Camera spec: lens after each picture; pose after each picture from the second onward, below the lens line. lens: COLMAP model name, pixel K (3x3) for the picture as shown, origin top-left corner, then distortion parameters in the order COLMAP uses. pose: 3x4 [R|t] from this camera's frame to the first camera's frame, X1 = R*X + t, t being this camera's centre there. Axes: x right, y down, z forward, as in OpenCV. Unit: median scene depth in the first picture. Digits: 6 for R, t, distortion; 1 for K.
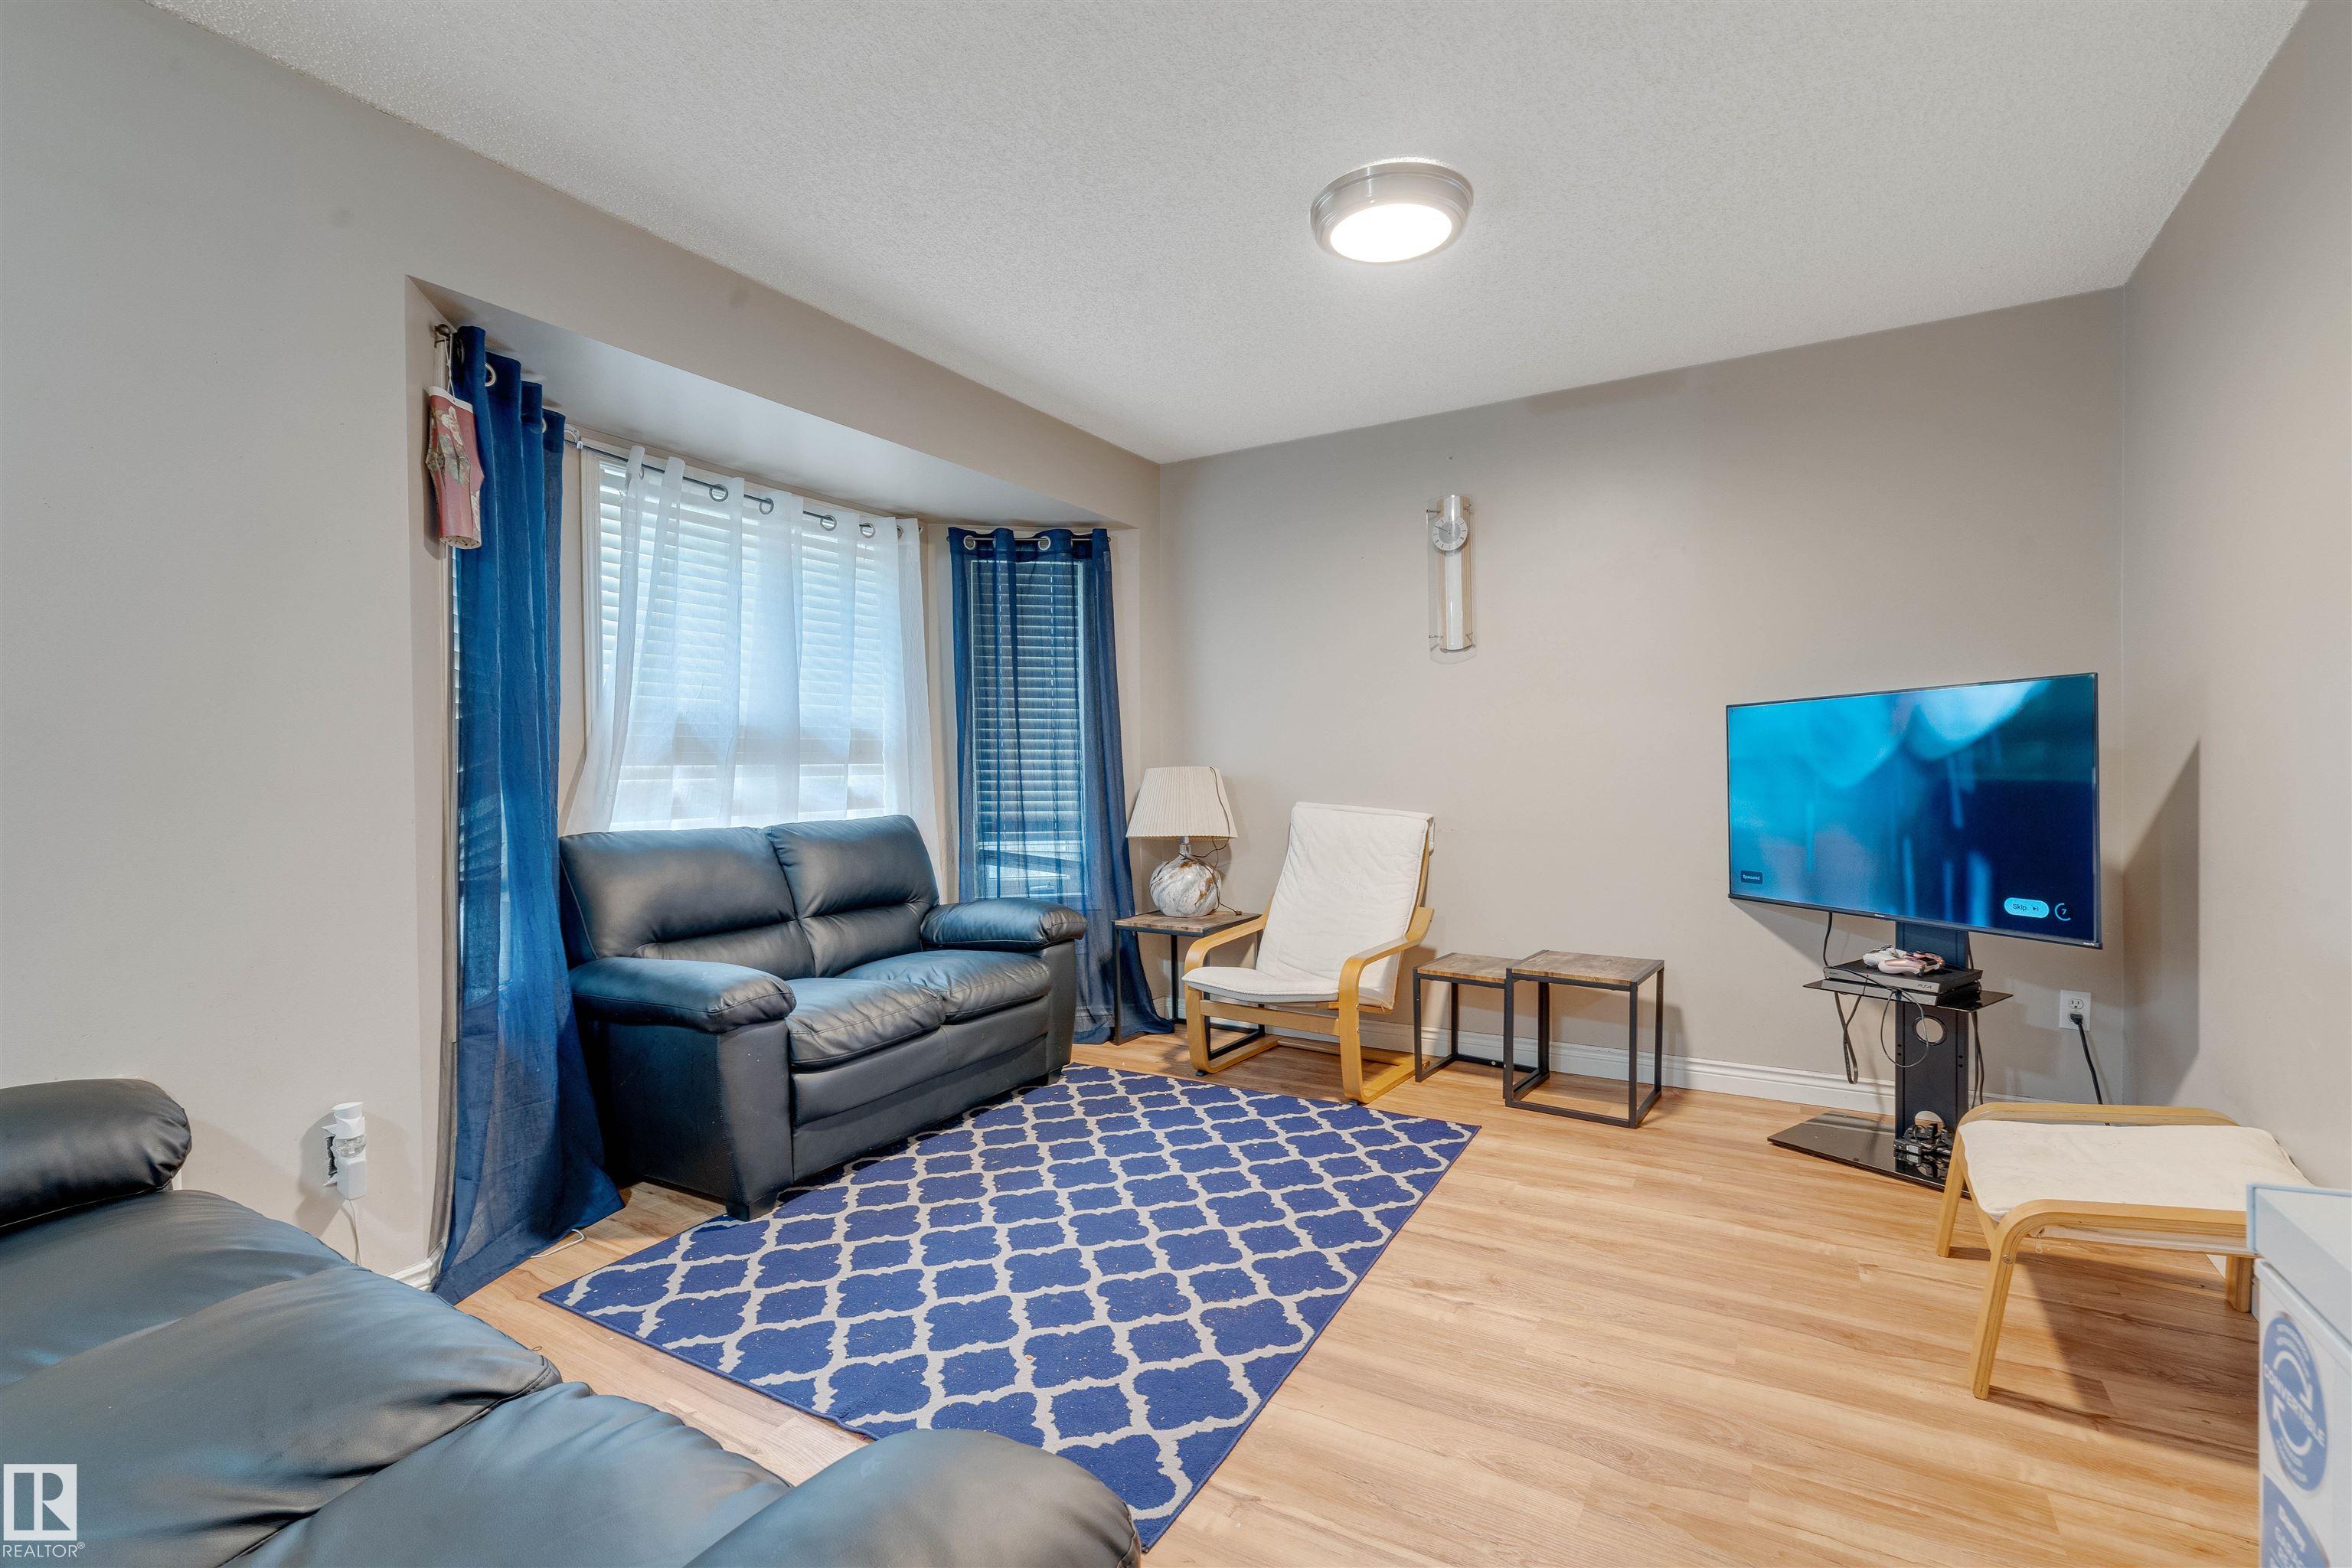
lens RADIAL K [[1057.6, 0, 1182.8], [0, 1057.6, 774.2], [0, 0, 1]] dist [-0.000802, 0.000700]
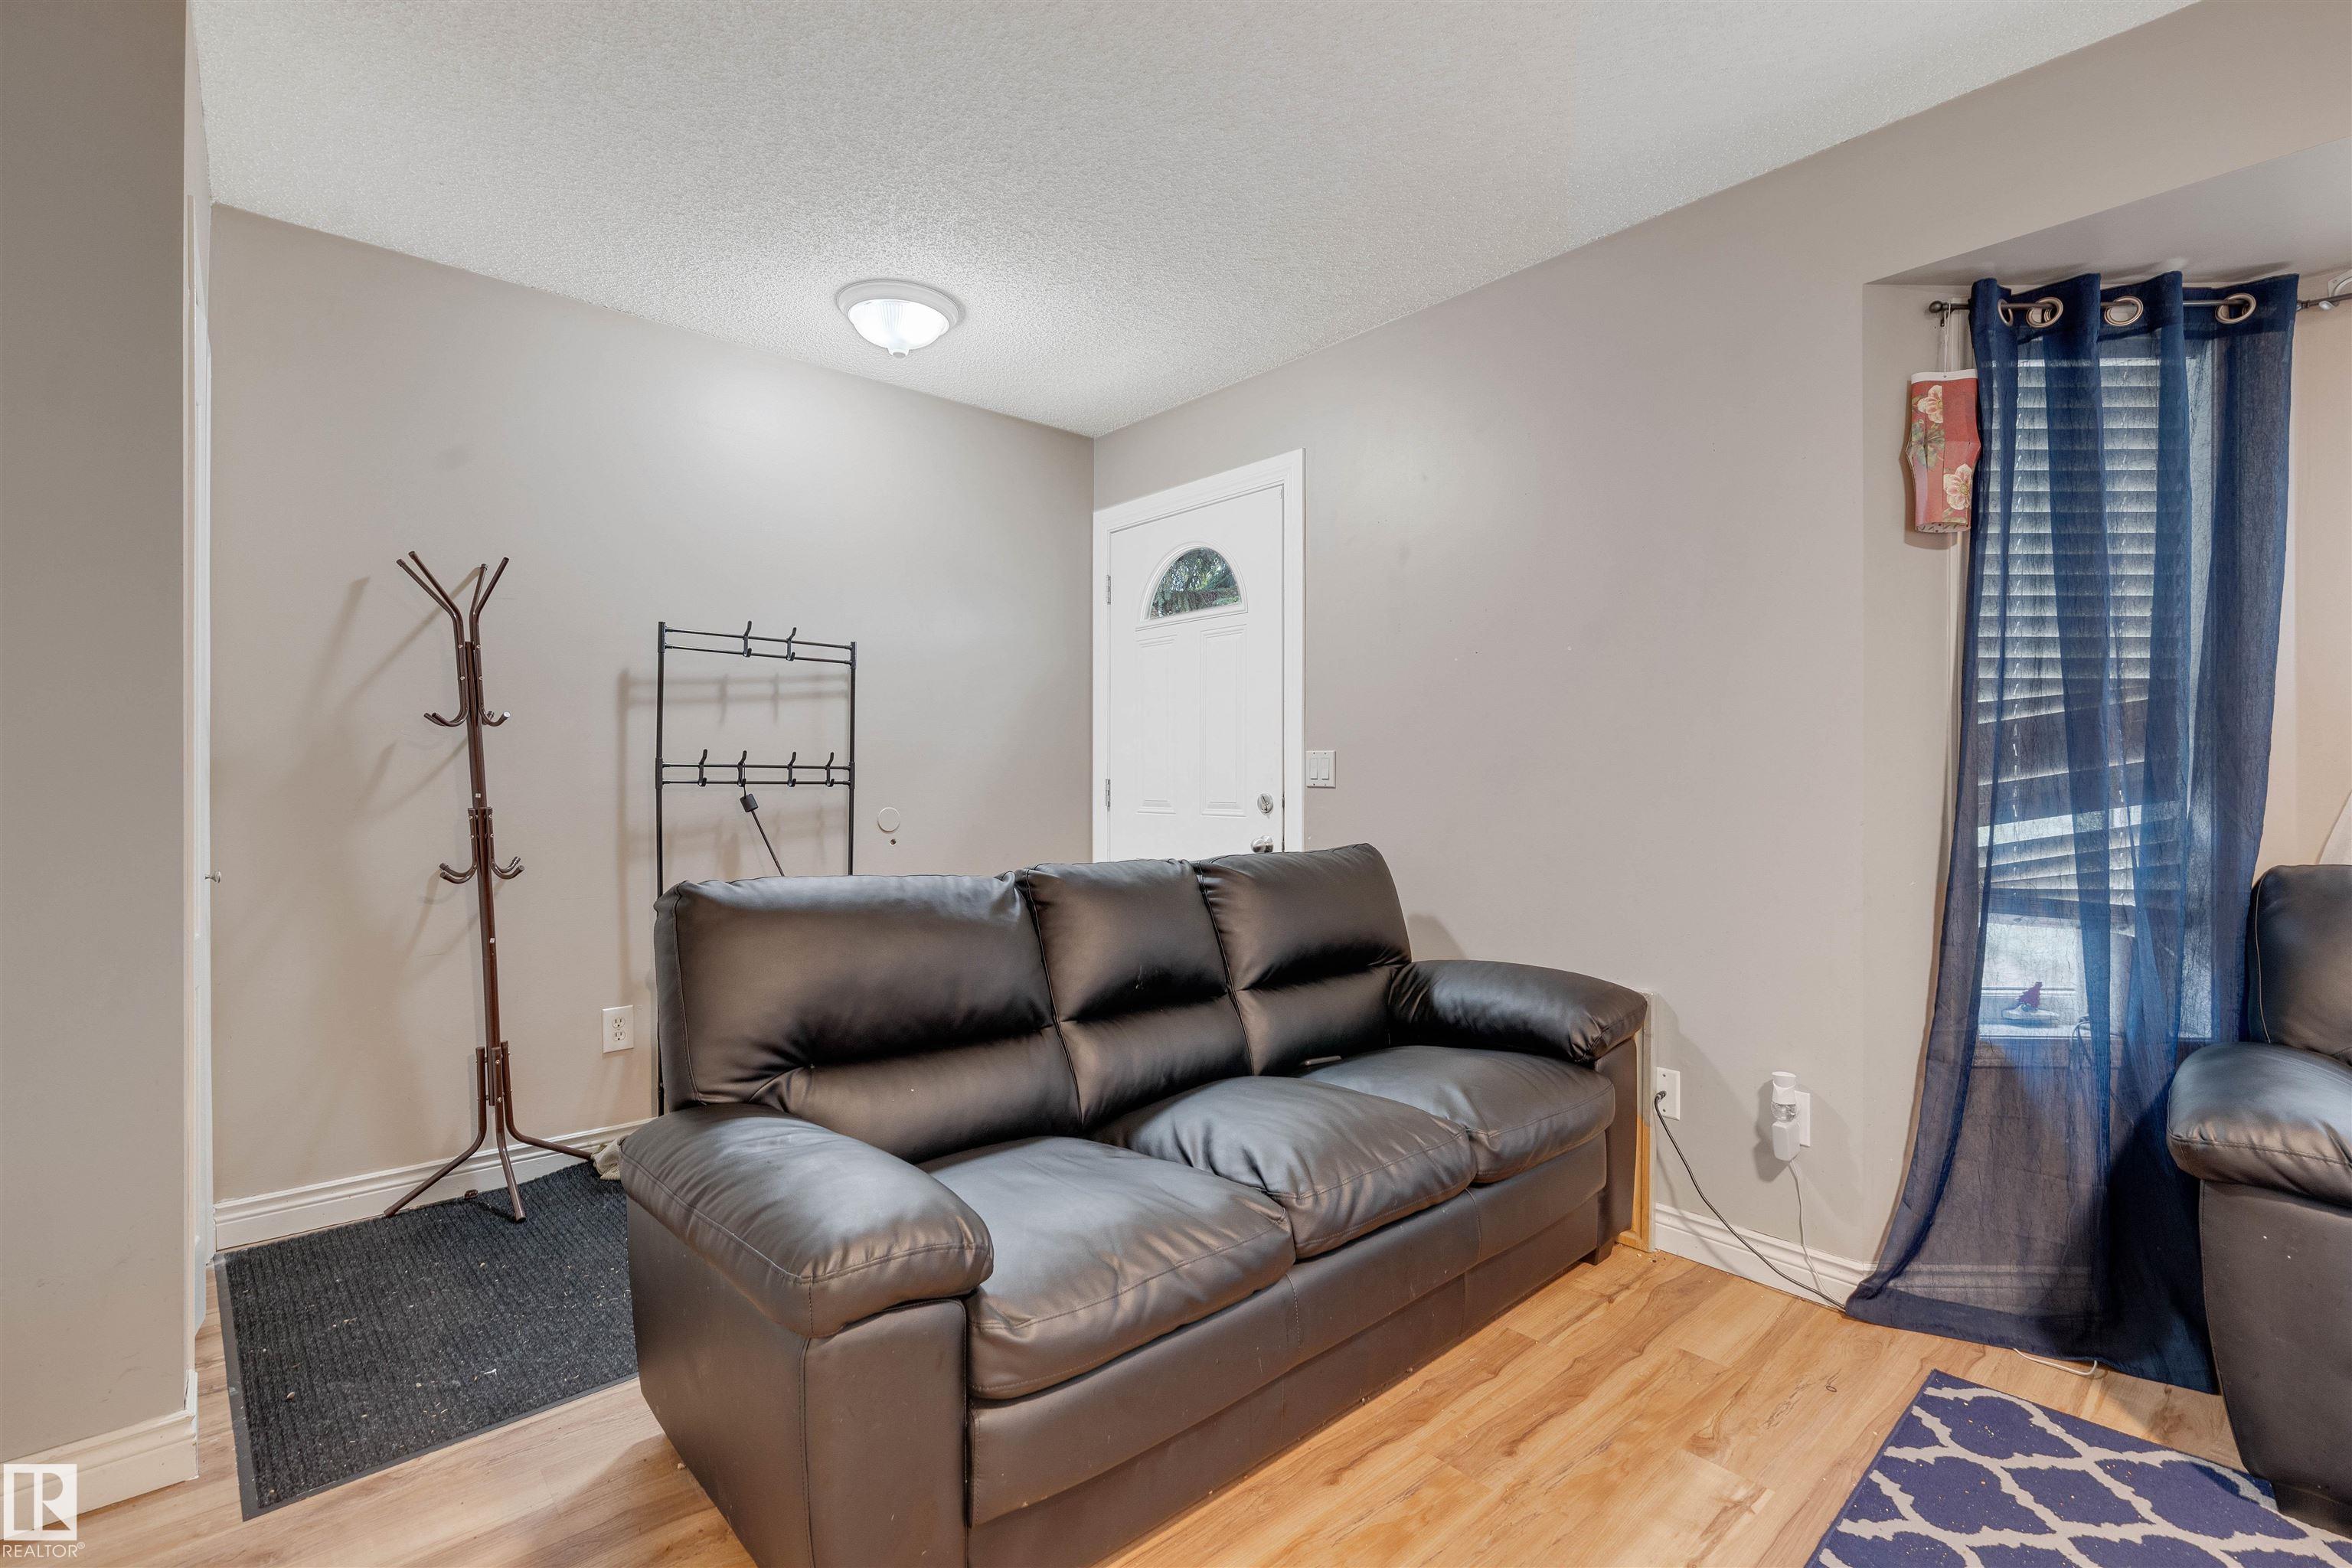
lens RADIAL K [[1057.6, 0, 1182.8], [0, 1057.6, 774.2], [0, 0, 1]] dist [-0.000802, 0.000700]
pose [[-0.300896, 0.013624, -0.953560, 0.272903], [0.001072, 0.999902, 0.013948, -0.012215], [0.953656, 0.003175, -0.300881, 0.432934]]
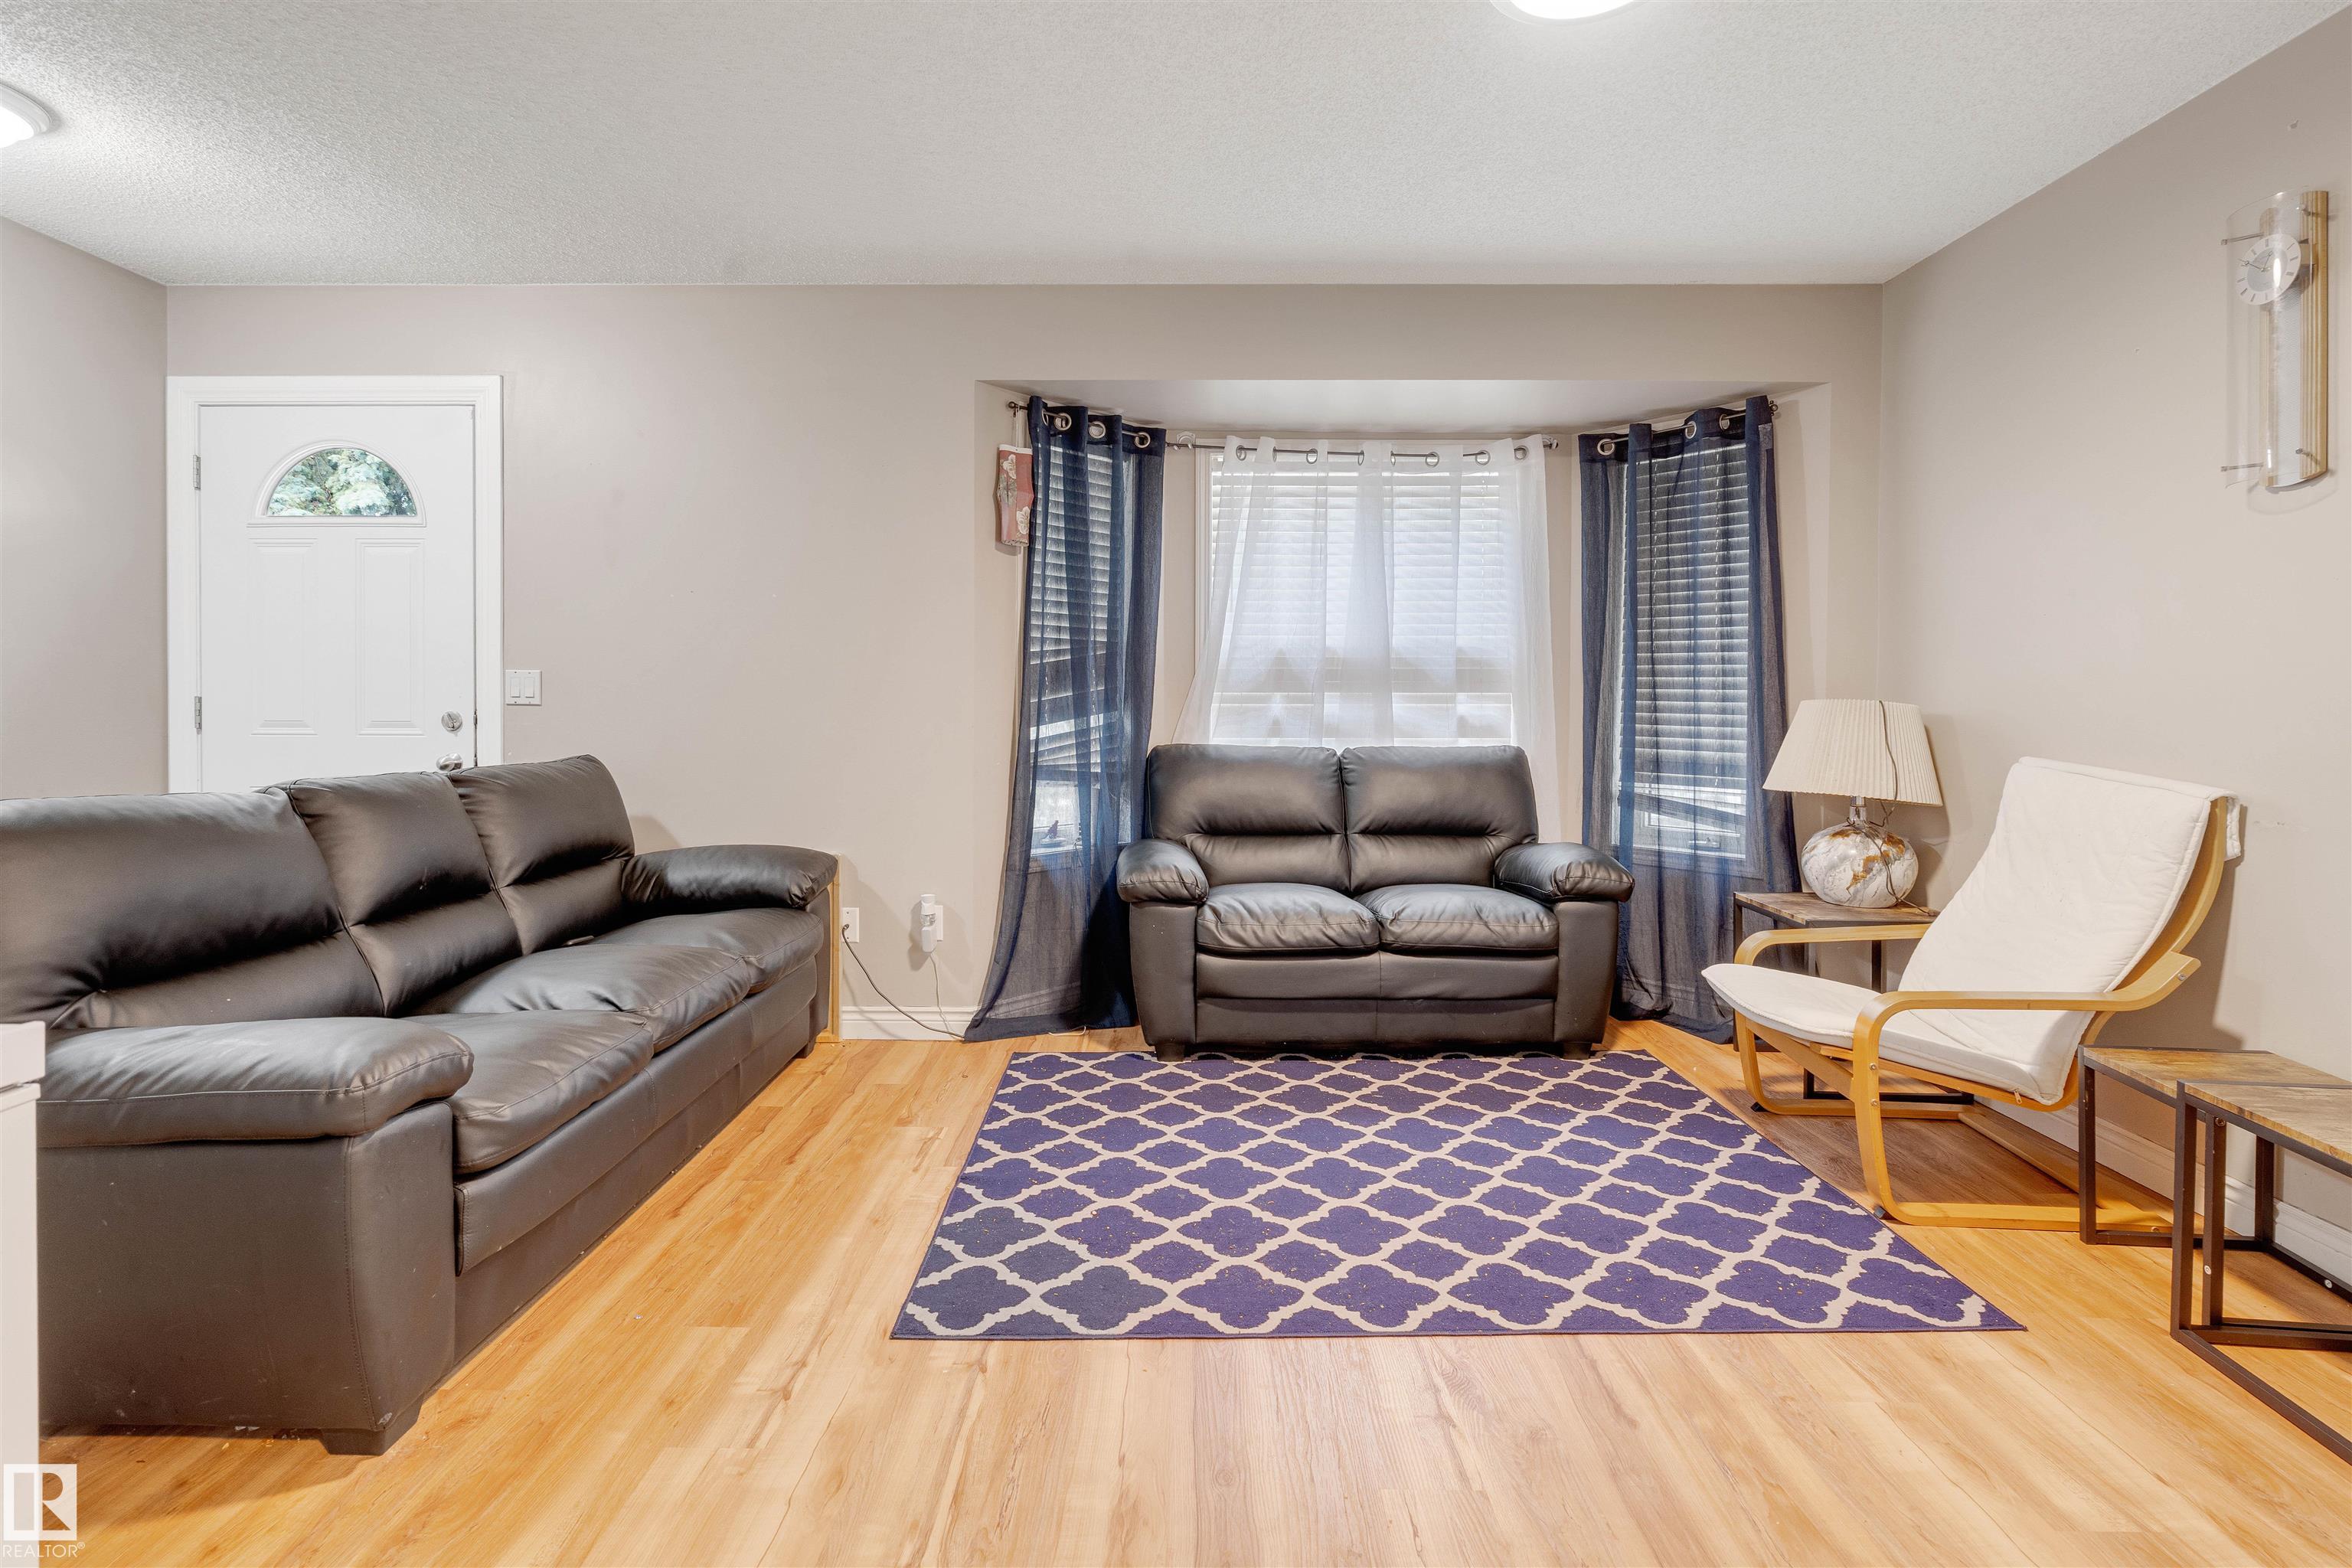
lens RADIAL K [[1094.0, 0, 1186.6], [0, 1094.0, 709.7], [0, 0, 1]] dist [-0.001567, 0.000057]
pose [[0.508583, 0.023742, -0.860685, 0.529118], [-0.014766, 0.999713, 0.018852, -0.010856], [0.860886, 0.003122, 0.508788, 0.281108]]
